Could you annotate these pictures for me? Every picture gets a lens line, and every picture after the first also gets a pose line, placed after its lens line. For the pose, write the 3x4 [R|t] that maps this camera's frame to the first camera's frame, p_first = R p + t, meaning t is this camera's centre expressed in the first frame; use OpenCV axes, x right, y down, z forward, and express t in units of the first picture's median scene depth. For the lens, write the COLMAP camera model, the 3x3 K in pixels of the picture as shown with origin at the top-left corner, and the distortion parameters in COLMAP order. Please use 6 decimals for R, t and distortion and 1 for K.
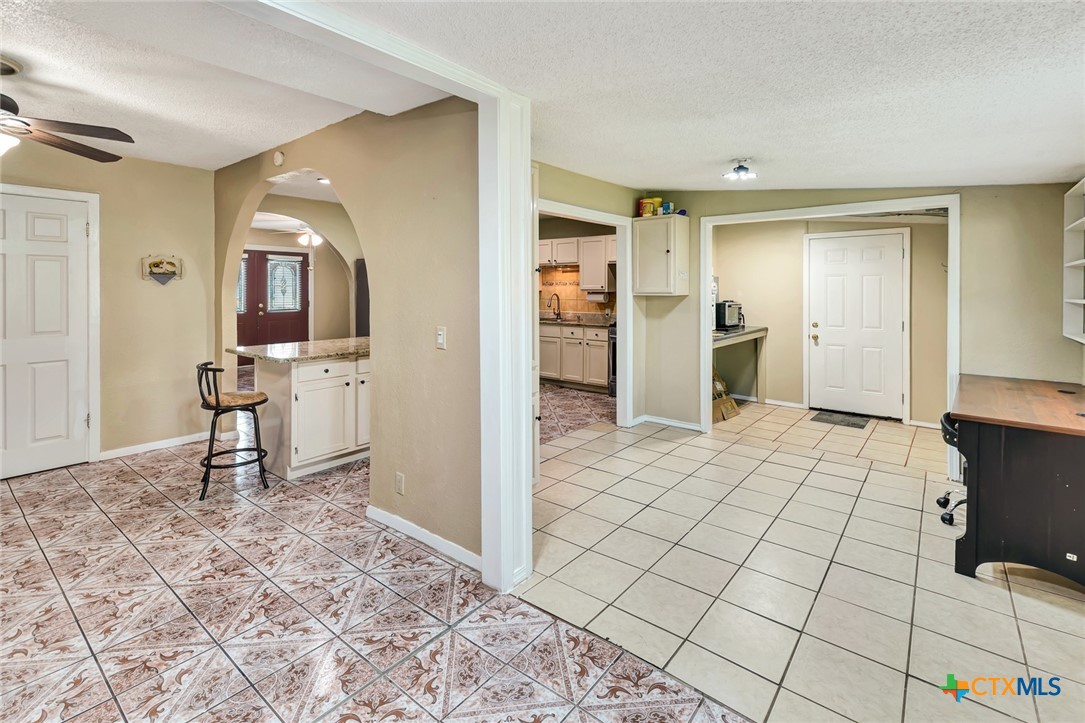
lens RADIAL K [[494.4, 0, 546.5], [0, 494.4, 286.6], [0, 0, 1]] dist [0.000350, -0.000737]
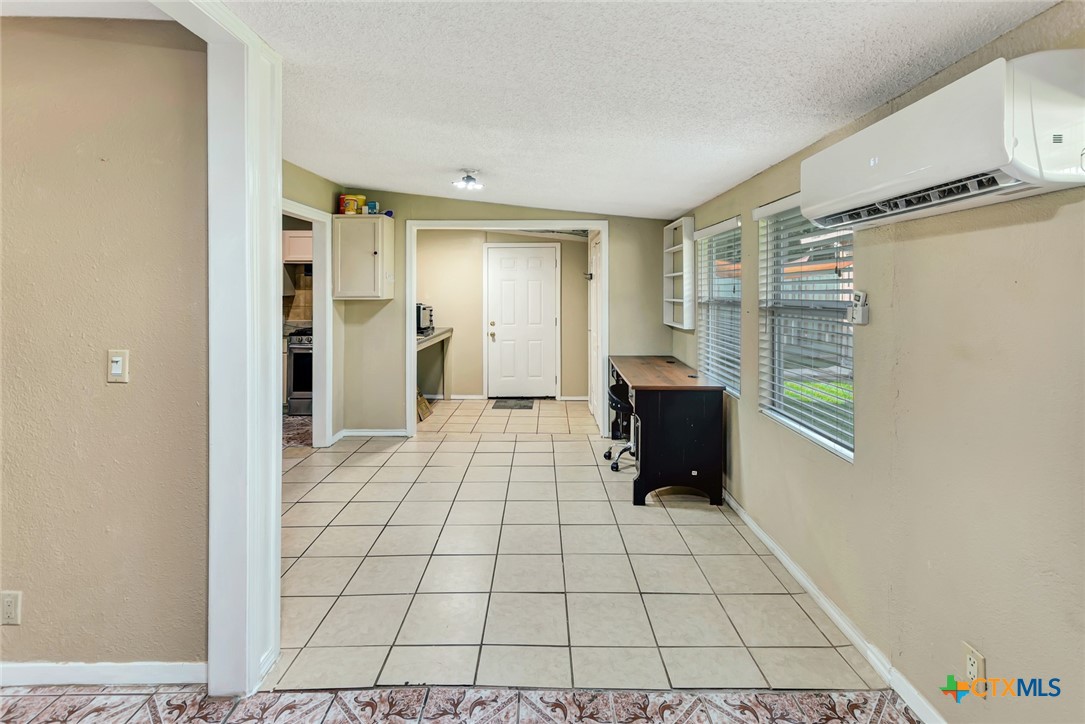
lens RADIAL K [[494.4, 0, 546.5], [0, 494.4, 287.1], [0, 0, 1]] dist [0.000350, -0.000737]
pose [[0.775461, 0.004180, 0.631382, -0.142467], [-0.001862, 0.999989, -0.004333, -0.003453], [-0.631393, 0.002184, 0.775460, 0.079231]]
